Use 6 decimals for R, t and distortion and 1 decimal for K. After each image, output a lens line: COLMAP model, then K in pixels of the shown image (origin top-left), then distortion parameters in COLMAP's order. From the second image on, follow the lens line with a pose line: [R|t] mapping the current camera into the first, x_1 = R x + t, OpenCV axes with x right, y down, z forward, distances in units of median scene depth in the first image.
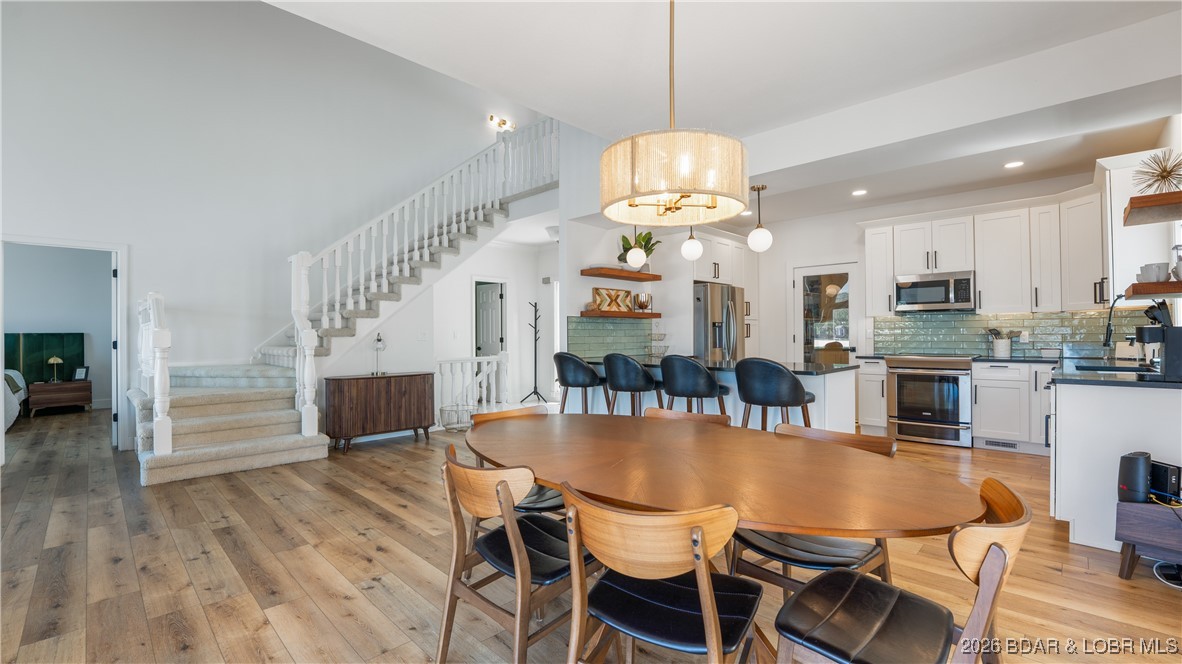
lens RADIAL K [[491.7, 0, 582.0], [0, 491.7, 336.4], [0, 0, 1]] dist [-0.010350, -0.000095]
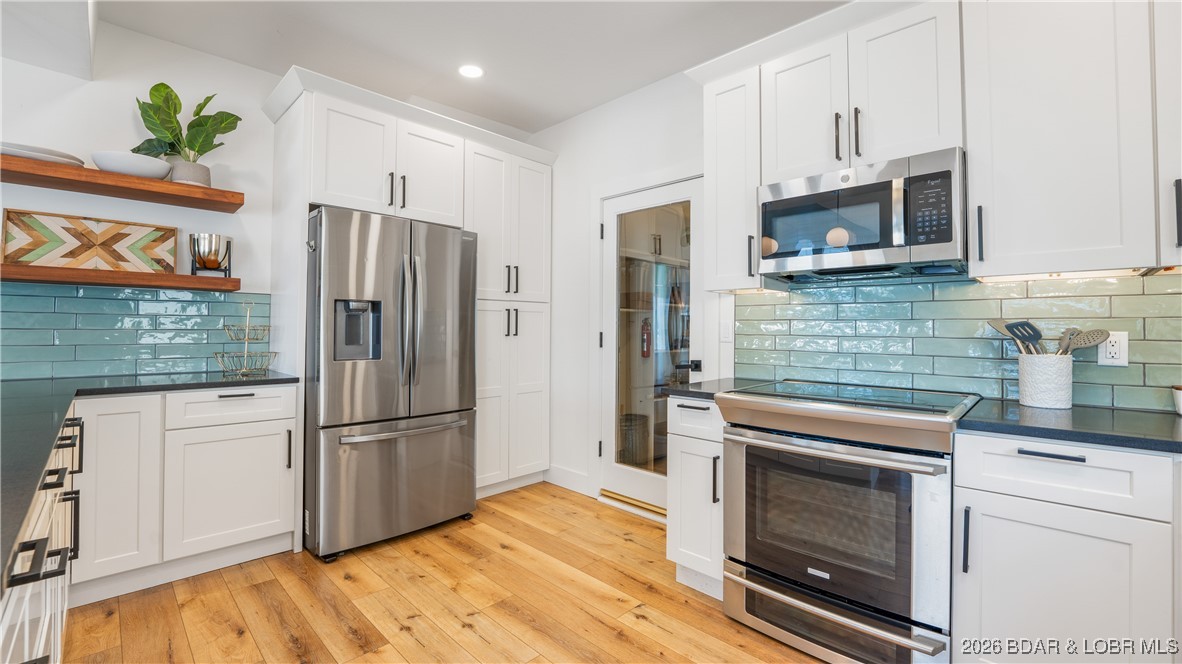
lens RADIAL K [[486.7, 0, 559.6], [0, 486.7, 321.9], [0, 0, 1]] dist [-0.012972, -0.000118]
pose [[0.999683, 0.013509, -0.021252, 0.520651], [-0.013759, 0.999837, -0.011679, -0.007758], [0.021091, 0.011967, 0.999706, 0.647489]]
